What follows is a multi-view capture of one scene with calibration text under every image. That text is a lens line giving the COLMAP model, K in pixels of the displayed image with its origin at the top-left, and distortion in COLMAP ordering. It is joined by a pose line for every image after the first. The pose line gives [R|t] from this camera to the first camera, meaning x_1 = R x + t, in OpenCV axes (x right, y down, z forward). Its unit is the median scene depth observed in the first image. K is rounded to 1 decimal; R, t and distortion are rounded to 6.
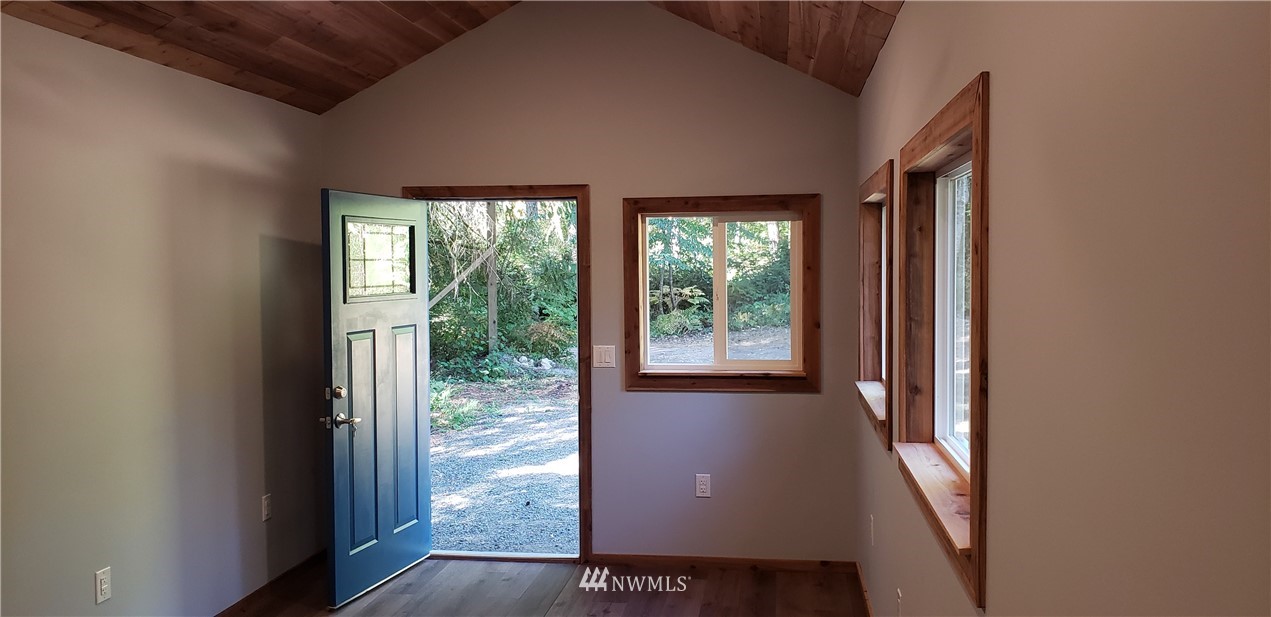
lens RADIAL K [[986.2, 0, 643.4], [0, 986.2, 269.4], [0, 0, 1]] dist [0.029911, -0.051376]
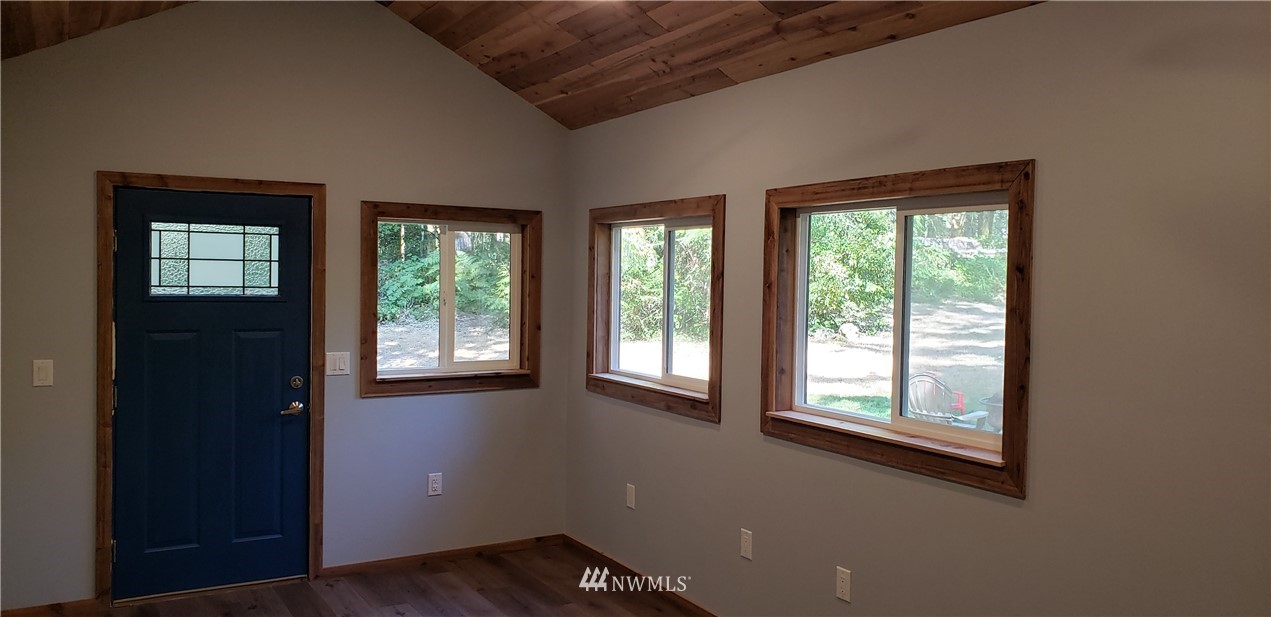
lens RADIAL K [[986.2, 0, 627.2], [0, 986.2, 278.7], [0, 0, 1]] dist [0.029911, -0.051376]
pose [[0.770919, 0.019750, 0.636627, -0.455971], [-0.019992, 0.999777, -0.006806, 0.006441], [-0.636619, -0.007480, 0.771142, 0.072016]]
